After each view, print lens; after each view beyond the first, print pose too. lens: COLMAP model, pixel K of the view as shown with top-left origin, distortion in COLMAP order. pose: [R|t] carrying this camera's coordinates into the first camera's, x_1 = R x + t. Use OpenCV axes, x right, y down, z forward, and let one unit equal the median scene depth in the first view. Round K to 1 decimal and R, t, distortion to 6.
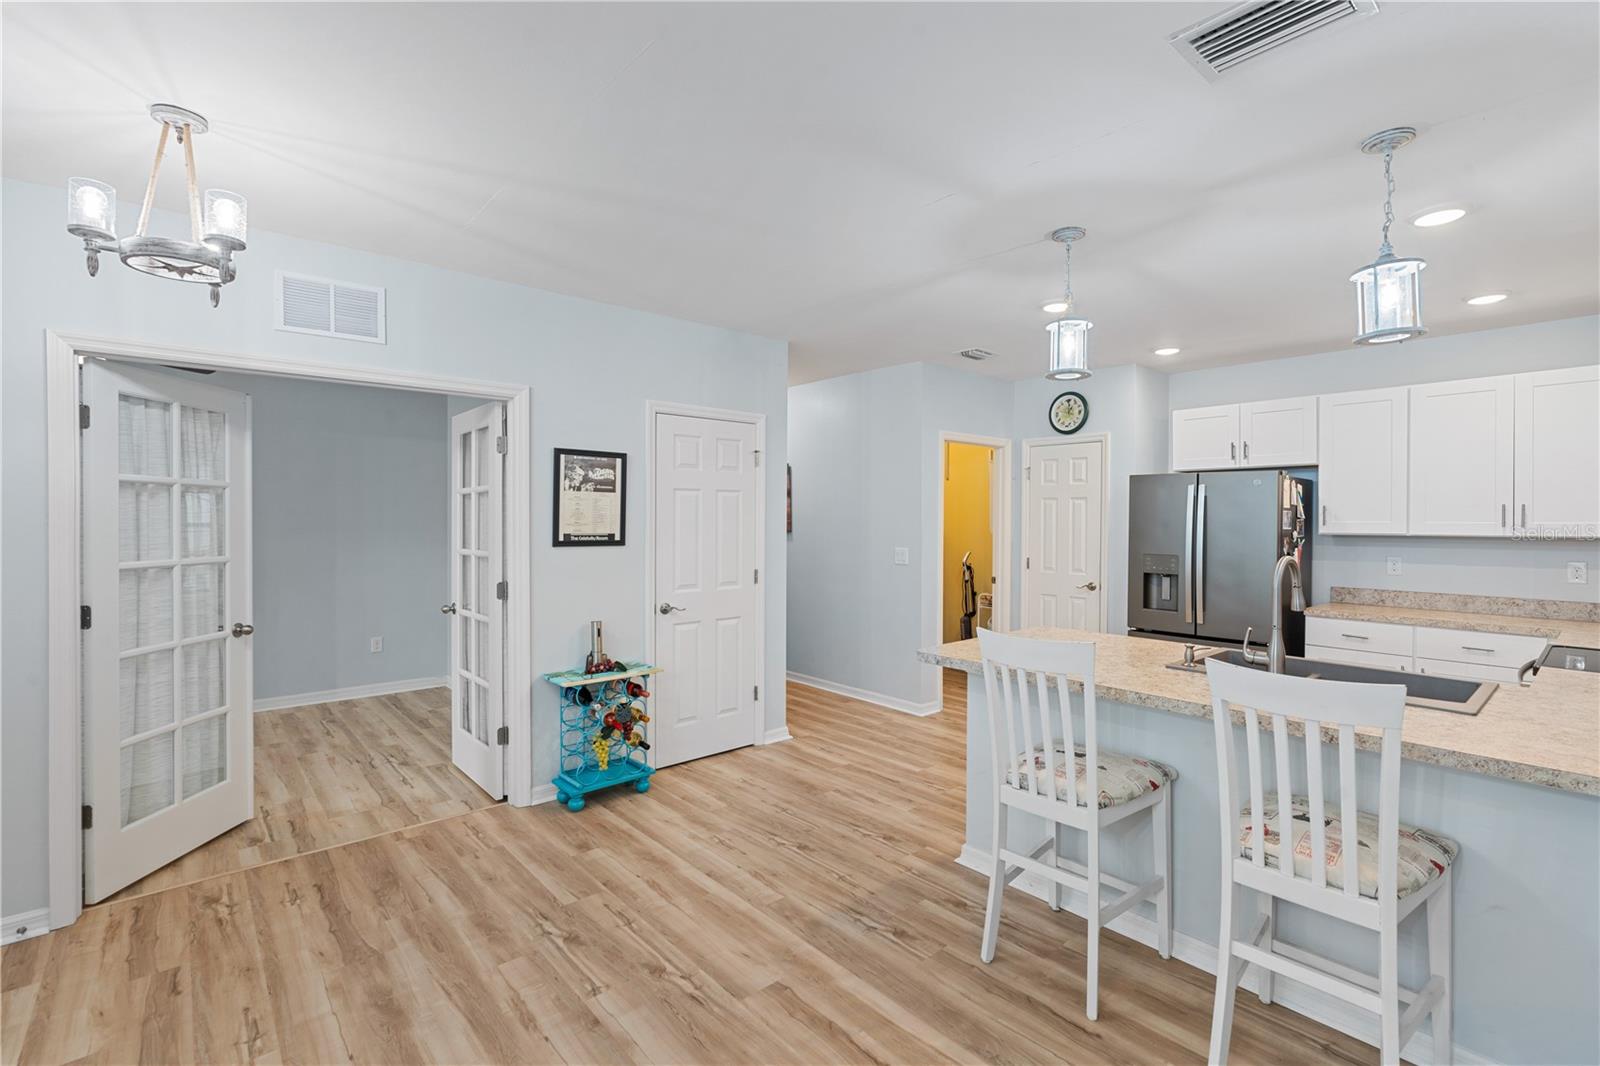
lens RADIAL K [[725.2, 0, 798.1], [0, 725.2, 526.3], [0, 0, 1]] dist [-0.000847, -0.000625]
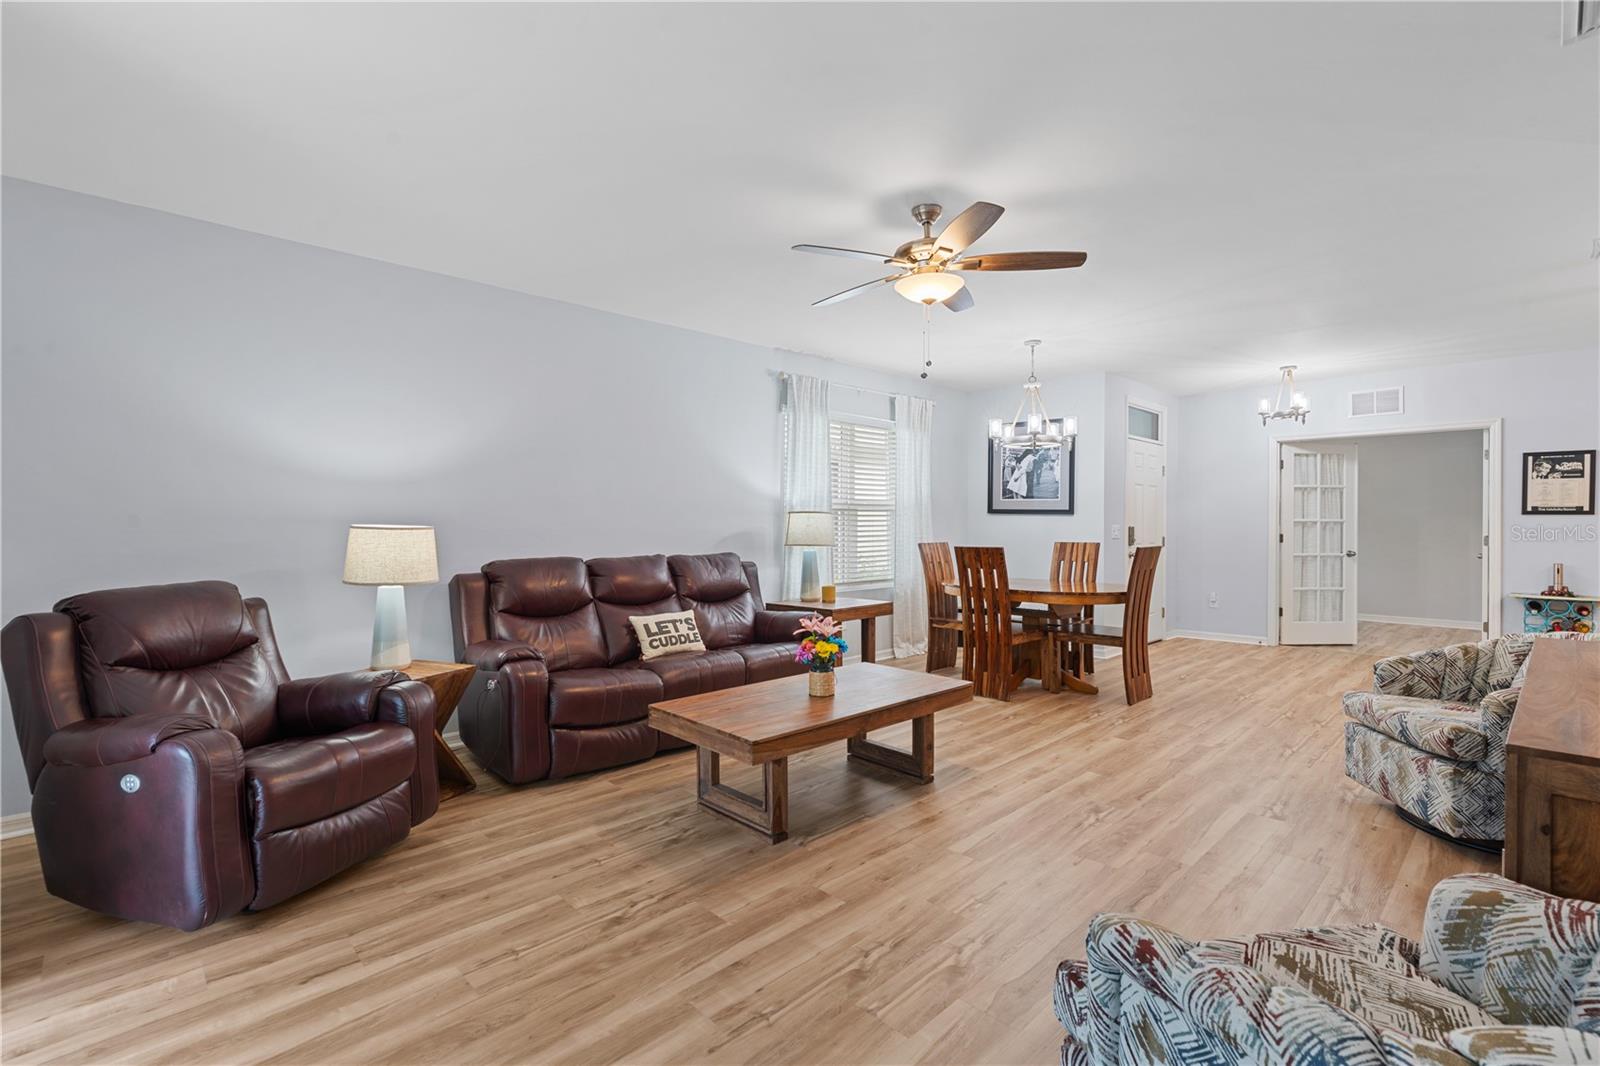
lens RADIAL K [[725.2, 0, 795.9], [0, 725.2, 528.8], [0, 0, 1]] dist [-0.000847, -0.000625]
pose [[0.050047, 0.006203, -0.998728, 1.136790], [-0.007784, 0.999953, 0.005821, 0.060418], [0.998717, 0.007483, 0.050092, -0.662352]]
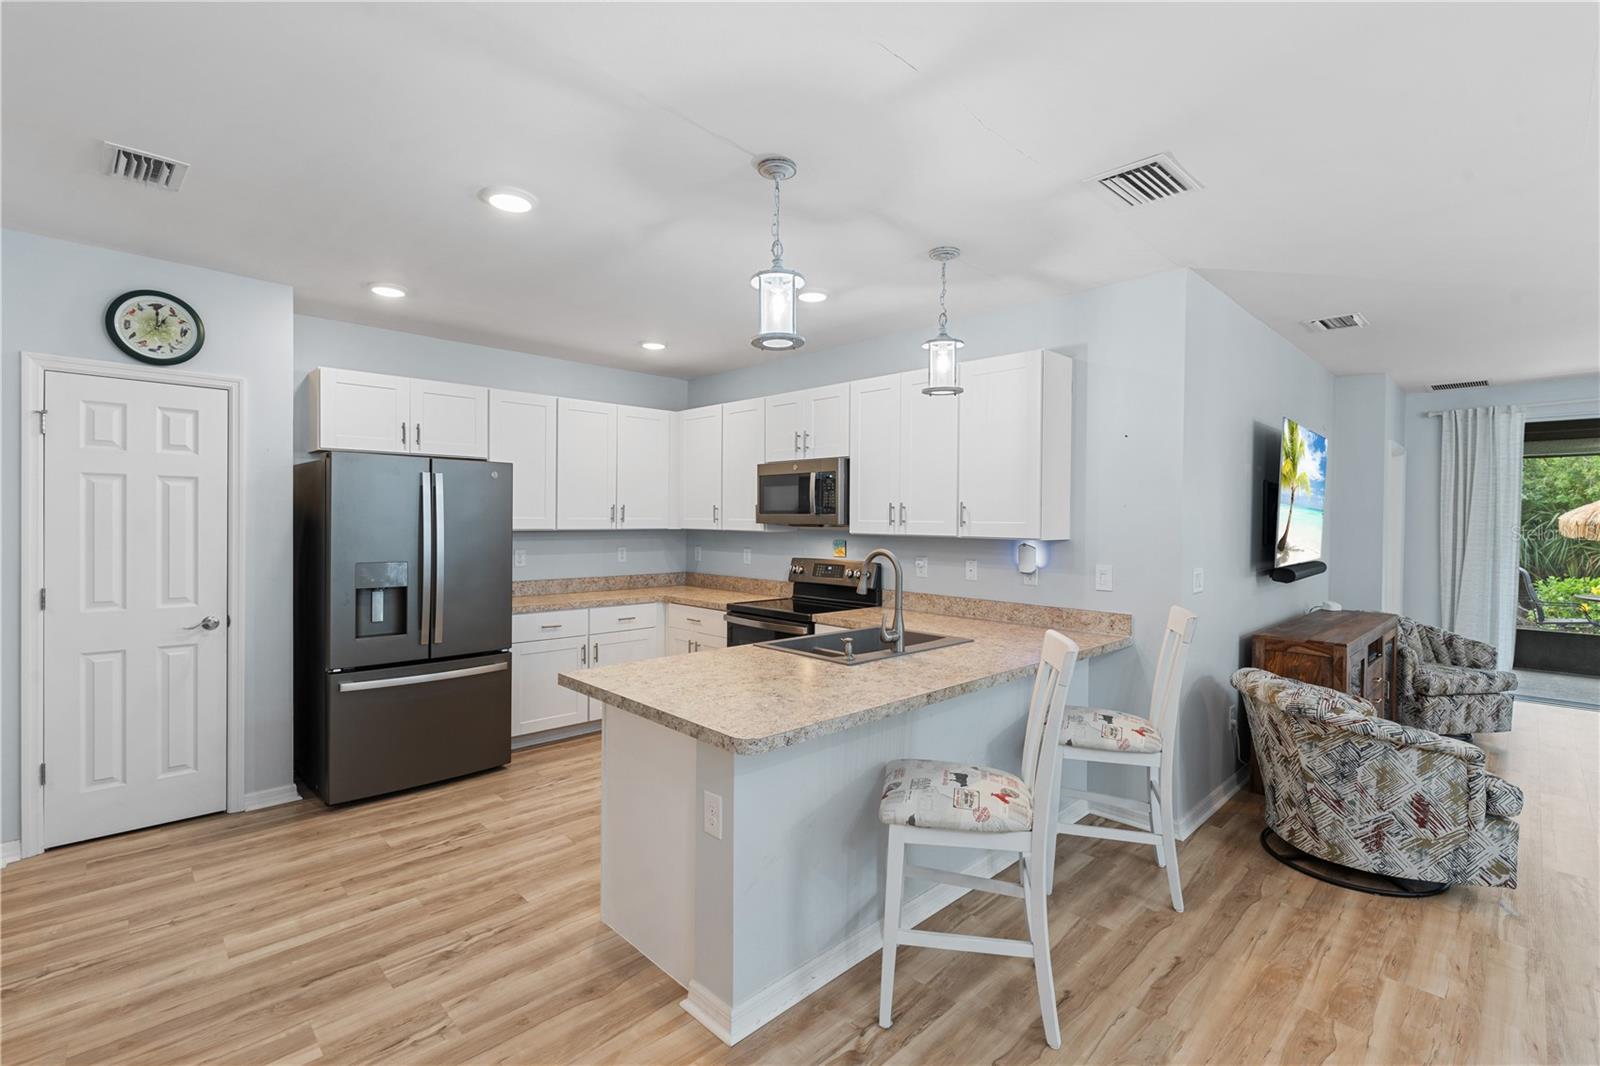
lens RADIAL K [[725.2, 0, 793.9], [0, 725.2, 529.6], [0, 0, 1]] dist [-0.000847, -0.000625]
pose [[-0.064510, -0.020236, 0.997712, -0.338199], [0.001930, 0.999790, 0.020403, -0.011620], [-0.997915, 0.003242, -0.064457, 0.781282]]
